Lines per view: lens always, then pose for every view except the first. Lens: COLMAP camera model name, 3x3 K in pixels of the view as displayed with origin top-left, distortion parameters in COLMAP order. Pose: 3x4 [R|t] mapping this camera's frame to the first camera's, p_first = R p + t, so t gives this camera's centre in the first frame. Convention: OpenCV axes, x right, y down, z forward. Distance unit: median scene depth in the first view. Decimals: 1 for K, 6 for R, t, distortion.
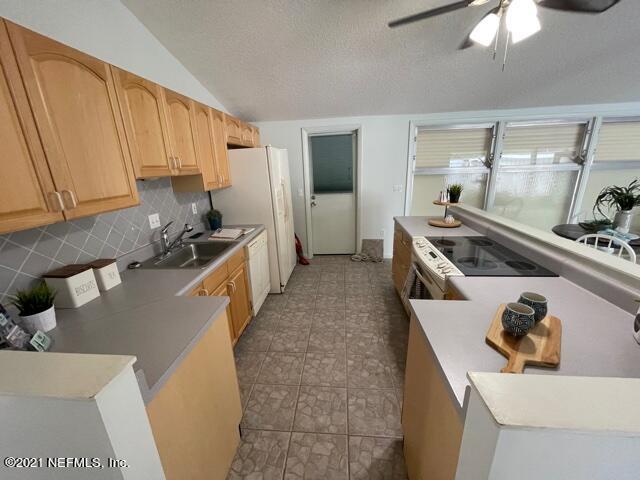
lens RADIAL K [[257.5, 0, 318.2], [0, 257.5, 238.5], [0, 0, 1]] dist [-0.005669, 0.000083]
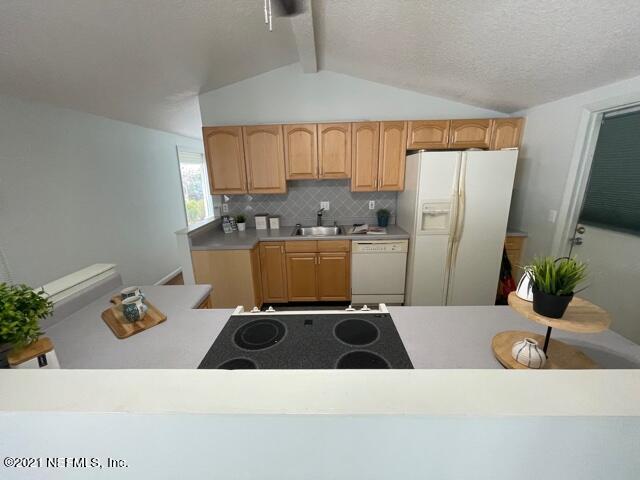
lens RADIAL K [[257.5, 0, 316.8], [0, 257.5, 240.8], [0, 0, 1]] dist [-0.005669, 0.000083]
pose [[0.052603, 0.292705, -0.954755, 0.965406], [-0.255321, 0.928243, 0.270510, -0.286676], [0.965424, 0.229539, 0.123562, 0.797151]]
